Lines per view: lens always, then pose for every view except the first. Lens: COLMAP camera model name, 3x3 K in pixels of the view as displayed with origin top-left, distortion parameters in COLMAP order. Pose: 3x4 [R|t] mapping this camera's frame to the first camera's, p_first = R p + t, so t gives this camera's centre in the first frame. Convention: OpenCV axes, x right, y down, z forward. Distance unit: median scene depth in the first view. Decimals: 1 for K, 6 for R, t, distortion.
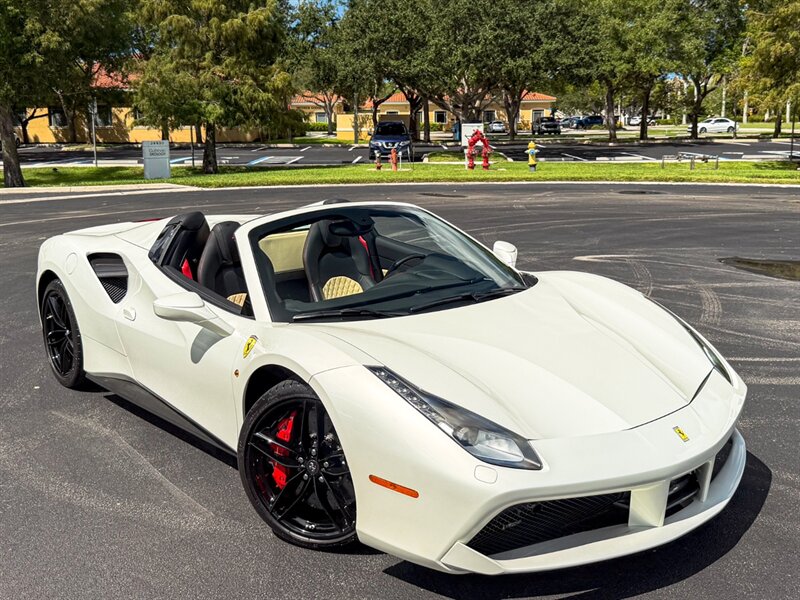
lens RADIAL K [[818.7, 0, 381.7], [0, 818.7, 290.7], [0, 0, 1]] dist [0.060450, 0.000000]
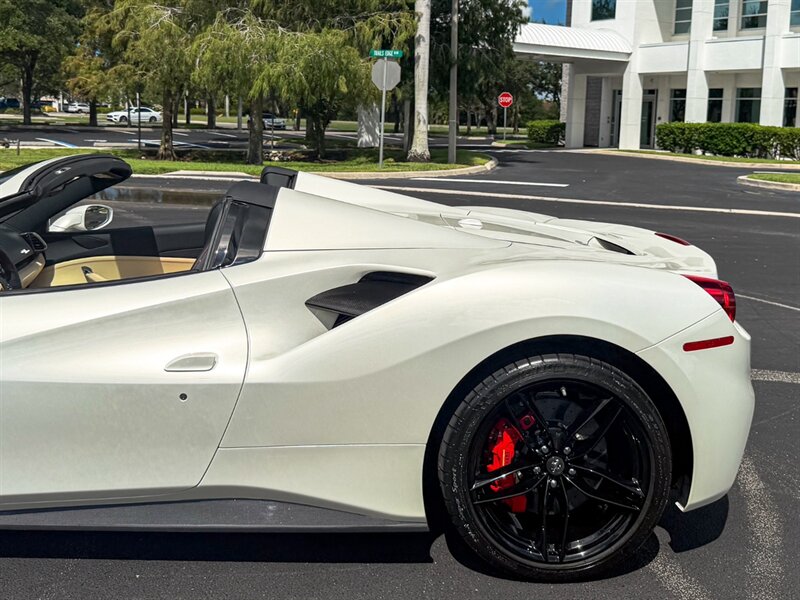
lens RADIAL K [[869.3, 0, 403.8], [0, 869.3, 212.3], [0, 0, 1]] dist [0.077255, 0.000000]
pose [[0.823449, -0.026144, 0.566788, 0.268923], [0.076343, 0.994959, -0.065019, -0.001014], [-0.562231, 0.096810, 0.821294, 0.058399]]
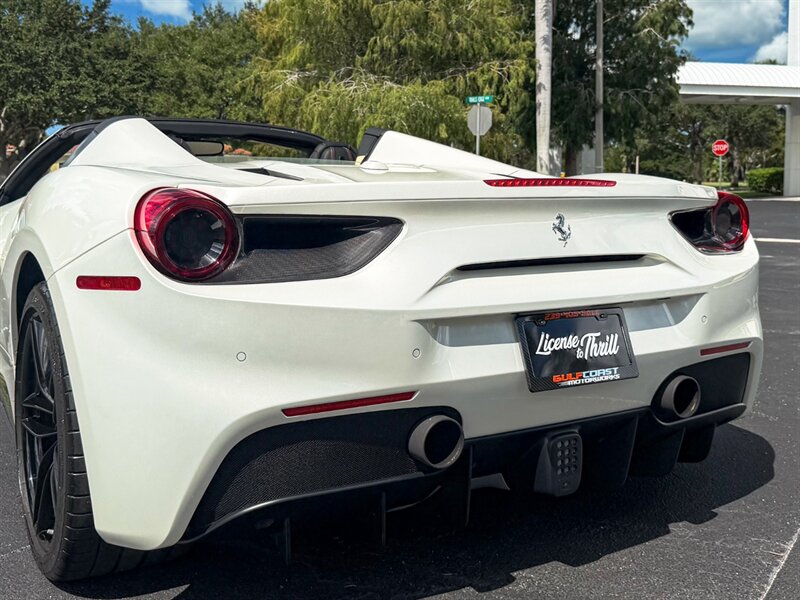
lens RADIAL K [[868.6, 0, 416.5], [0, 868.6, 265.6], [0, 0, 1]] dist [0.064411, 0.000000]
pose [[0.959157, -0.018085, 0.282294, 0.453778], [0.048174, 0.993819, -0.100014, 0.043207], [-0.278740, 0.109528, 0.954100, -0.058670]]
